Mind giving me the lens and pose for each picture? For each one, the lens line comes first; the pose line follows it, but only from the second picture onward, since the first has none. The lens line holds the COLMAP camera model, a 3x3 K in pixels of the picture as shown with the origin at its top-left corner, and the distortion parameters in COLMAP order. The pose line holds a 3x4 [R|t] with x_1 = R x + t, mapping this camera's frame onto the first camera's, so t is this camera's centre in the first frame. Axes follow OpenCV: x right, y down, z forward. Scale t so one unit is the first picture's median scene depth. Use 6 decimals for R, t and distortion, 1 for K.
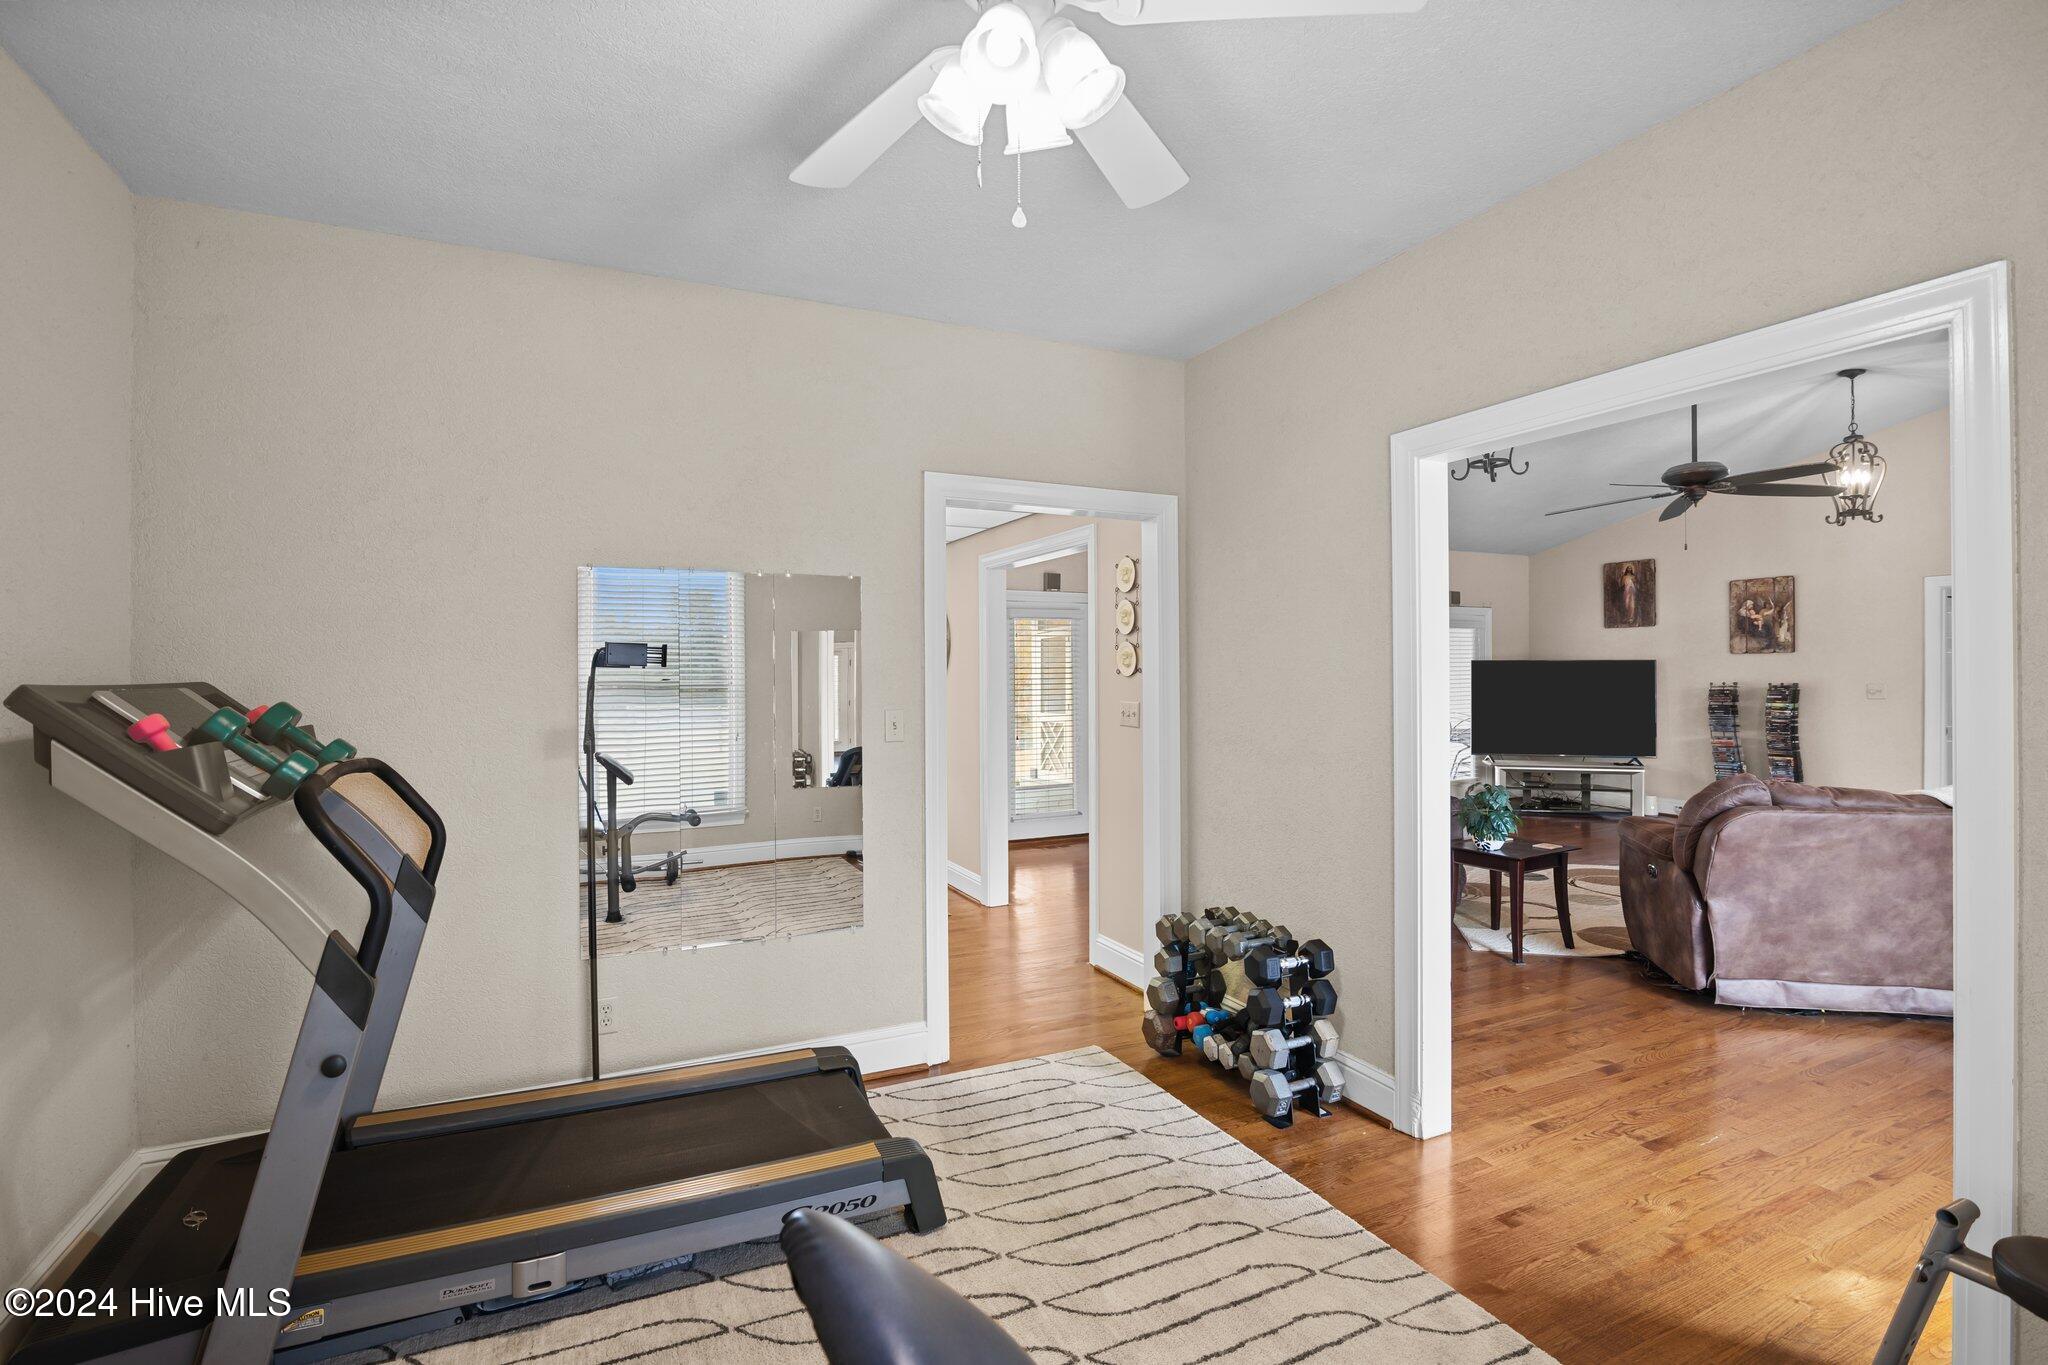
lens RADIAL K [[937.4, 0, 1020.3], [0, 937.4, 680.7], [0, 0, 1]] dist [-0.023725, 0.003302]
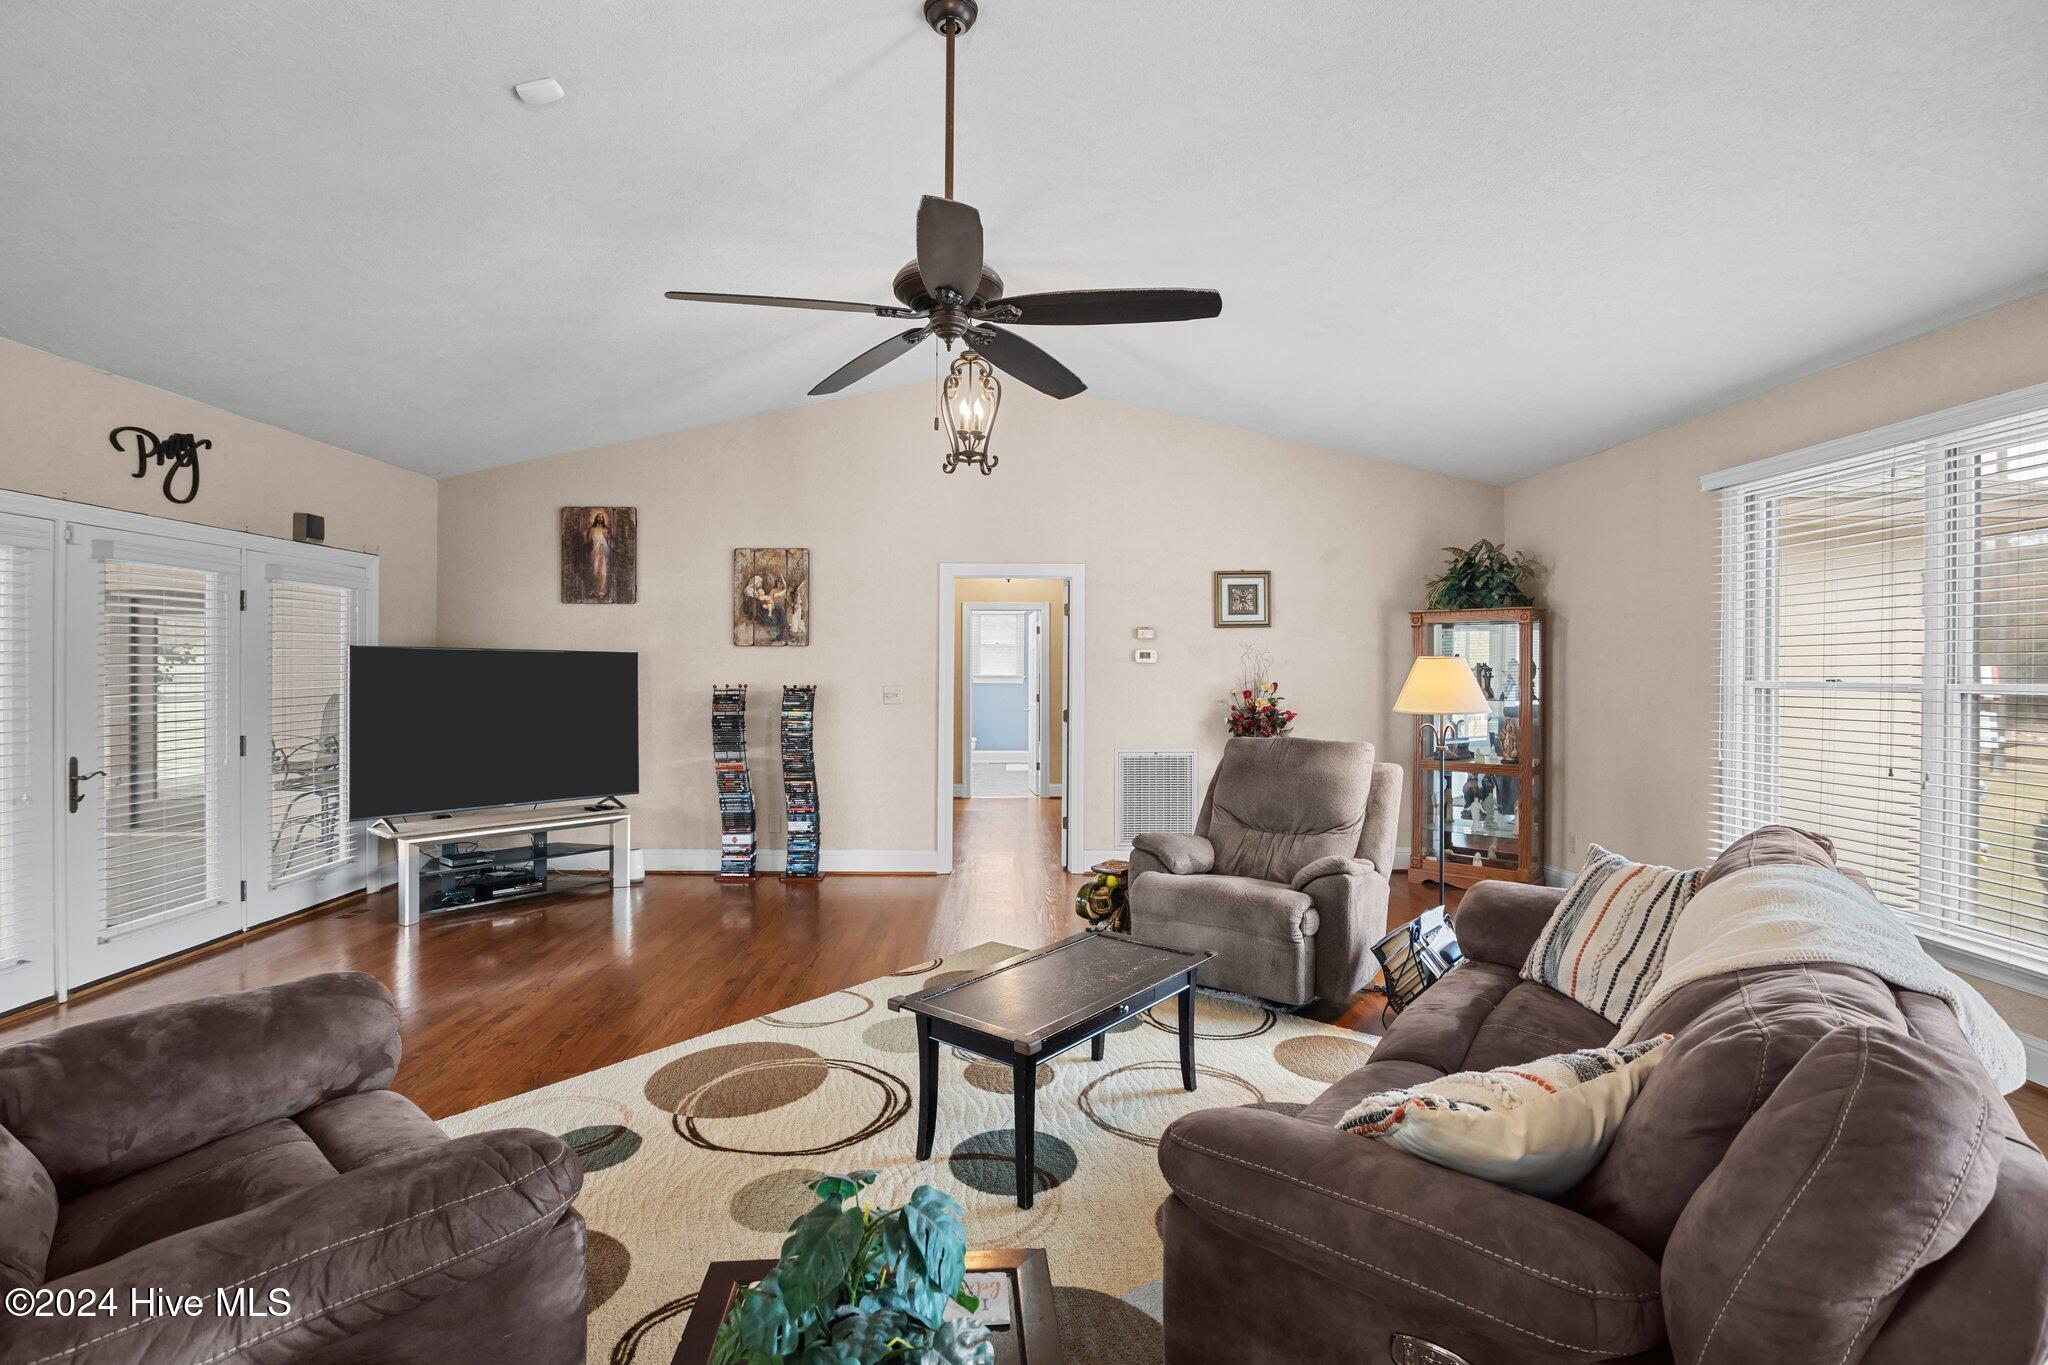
lens RADIAL K [[937.4, 0, 1013.9], [0, 937.4, 671.8], [0, 0, 1]] dist [-0.023725, 0.003302]
pose [[0.418344, 0.006052, 0.908268, 0.187137], [-0.000066, 0.999978, -0.006633, -0.003636], [-0.908289, 0.002714, 0.418335, 0.503793]]
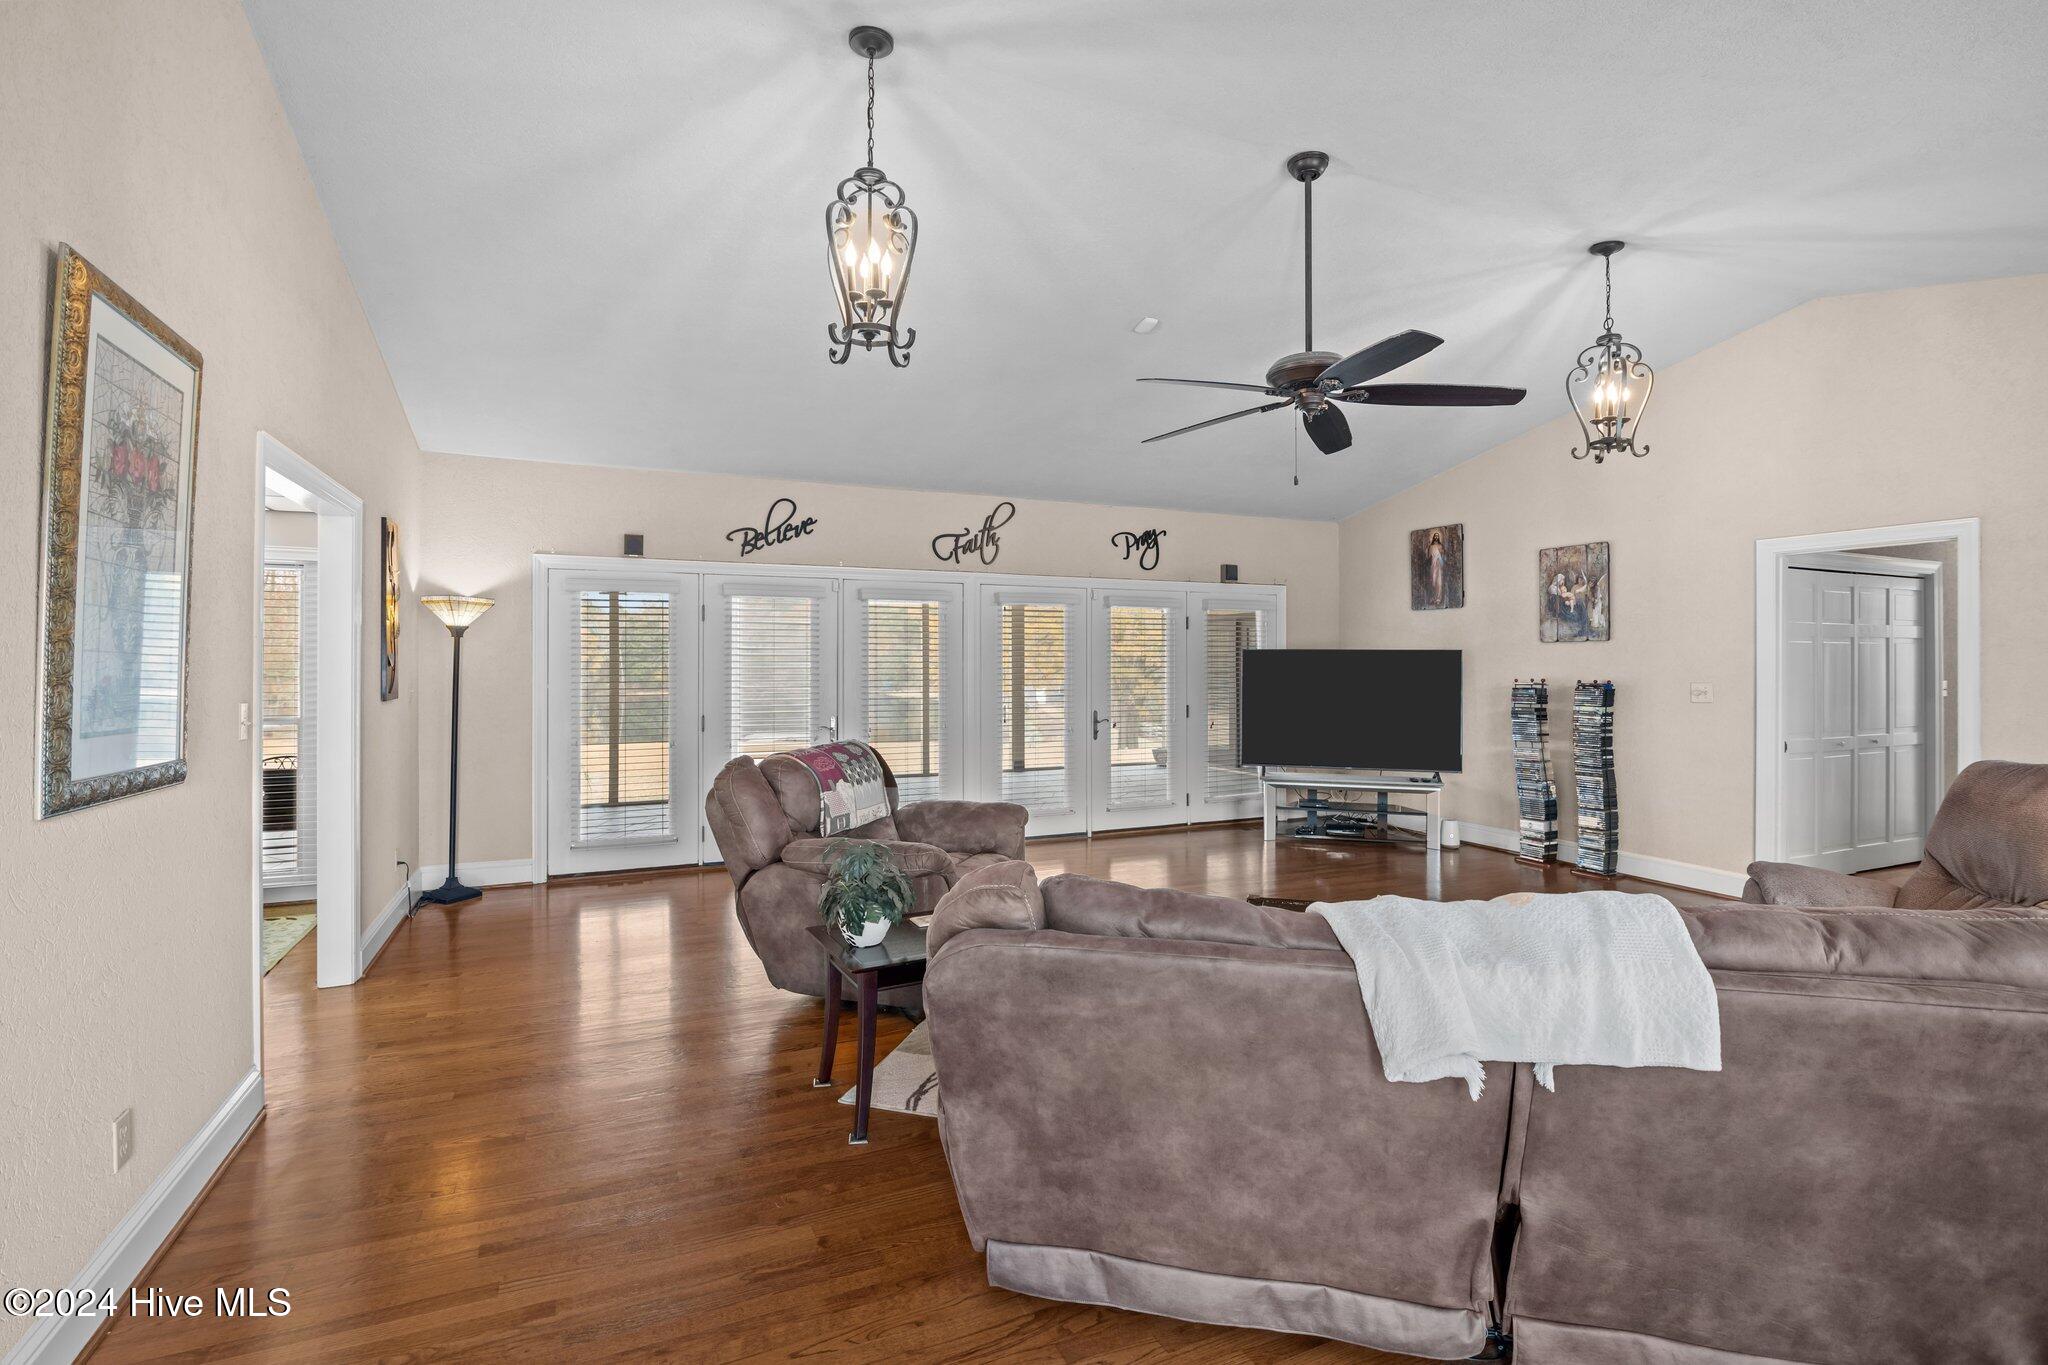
lens RADIAL K [[937.4, 0, 1021.7], [0, 937.4, 659.2], [0, 0, 1]] dist [-0.023725, 0.003302]
pose [[0.999759, 0.007339, -0.020710, 0.360742], [-0.007554, 0.999918, -0.010305, -0.003514], [0.020632, 0.010459, 0.999732, 0.212841]]
